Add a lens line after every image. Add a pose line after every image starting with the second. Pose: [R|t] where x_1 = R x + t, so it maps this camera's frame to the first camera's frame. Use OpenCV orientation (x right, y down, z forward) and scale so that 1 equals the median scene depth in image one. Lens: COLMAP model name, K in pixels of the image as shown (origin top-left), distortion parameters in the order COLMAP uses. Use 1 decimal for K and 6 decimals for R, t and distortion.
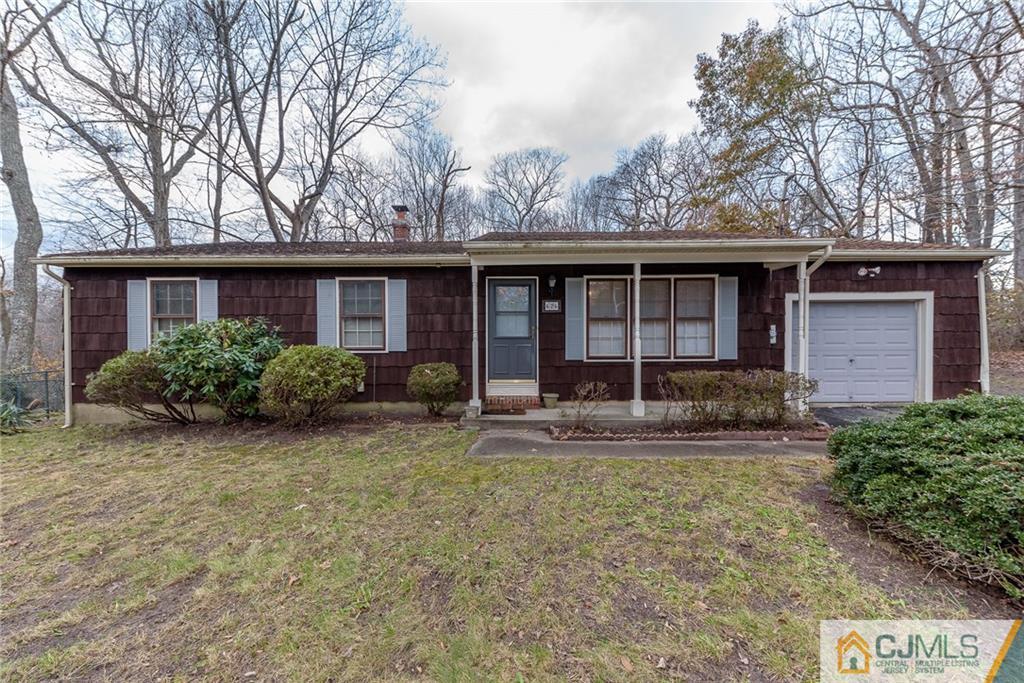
lens RADIAL K [[415.8, 0, 512.0], [0, 415.8, 341.5], [0, 0, 1]] dist [-0.002041, -0.000340]
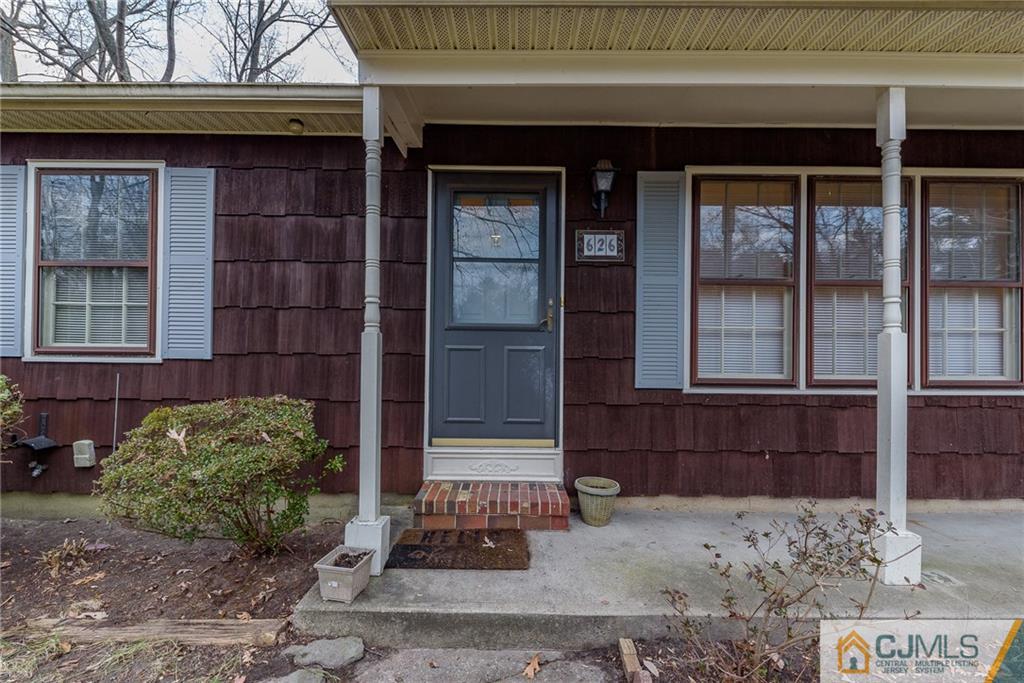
lens RADIAL K [[437.6, 0, 512.0], [0, 437.6, 341.5], [0, 0, 1]] dist [0.000157, -0.000196]
pose [[0.999819, 0.013896, 0.013002, 0.011225], [-0.013812, 0.999883, -0.006509, 0.006172], [-0.013091, 0.006328, 0.999894, 0.600814]]
